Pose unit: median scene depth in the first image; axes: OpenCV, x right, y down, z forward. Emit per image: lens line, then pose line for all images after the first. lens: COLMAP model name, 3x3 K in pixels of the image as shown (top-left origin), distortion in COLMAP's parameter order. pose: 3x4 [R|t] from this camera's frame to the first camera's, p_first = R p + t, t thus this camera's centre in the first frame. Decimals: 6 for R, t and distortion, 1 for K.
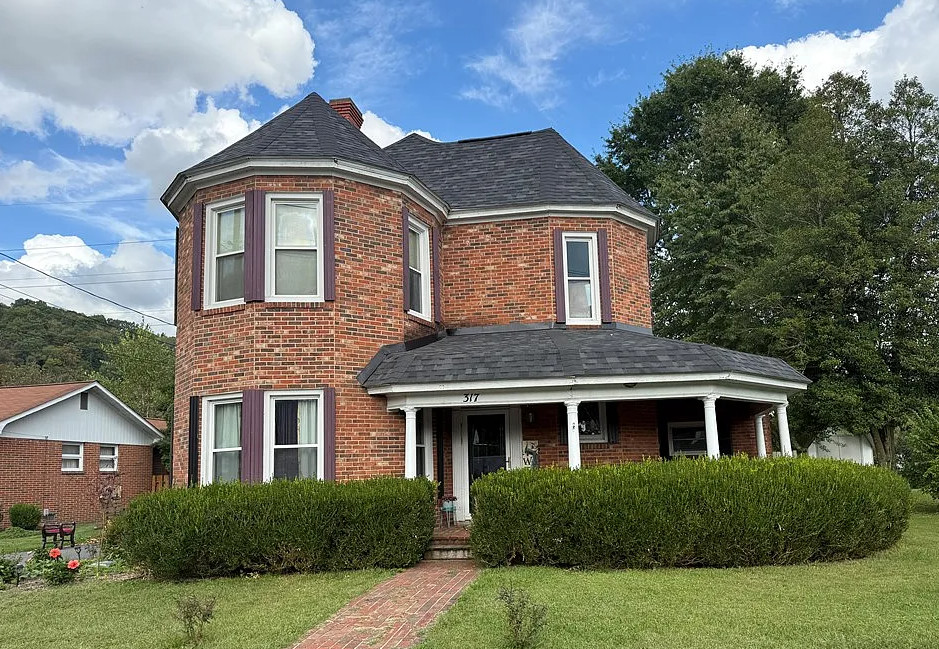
lens RADIAL K [[727.8, 0, 459.3], [0, 727.8, 340.2], [0, 0, 1]] dist [0.007894, 0.000027]
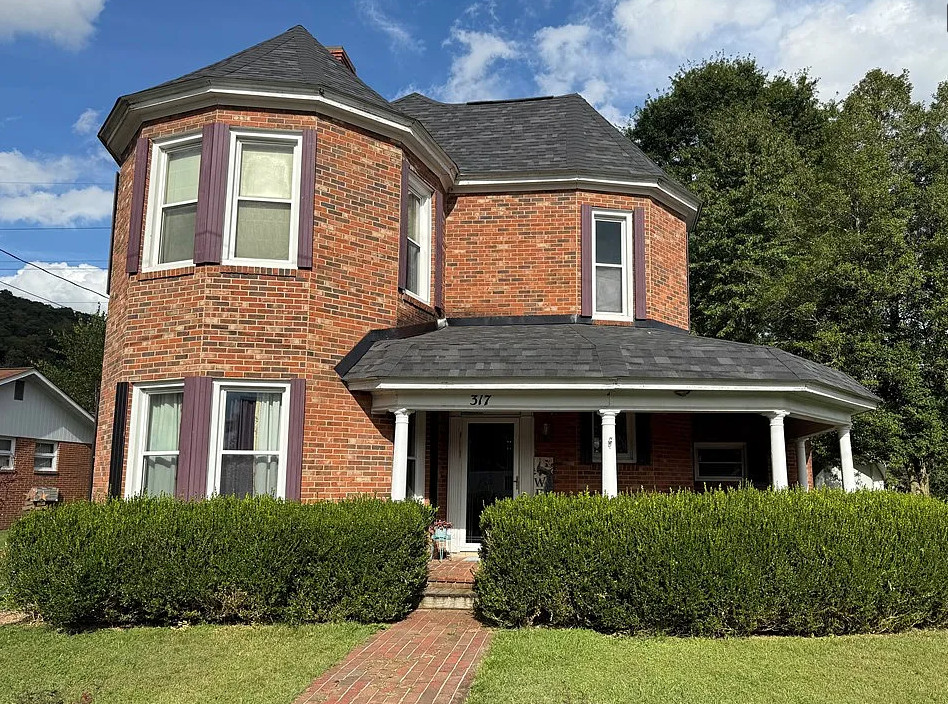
lens RADIAL K [[723.9, 0, 474.0], [0, 723.9, 352.0], [0, 0, 1]] dist [-0.006053, -0.002764]
pose [[0.997444, 0.048628, 0.052357, -0.031896], [-0.048491, 0.998816, -0.003878, 0.028705], [-0.052483, 0.001329, 0.998621, 0.207828]]
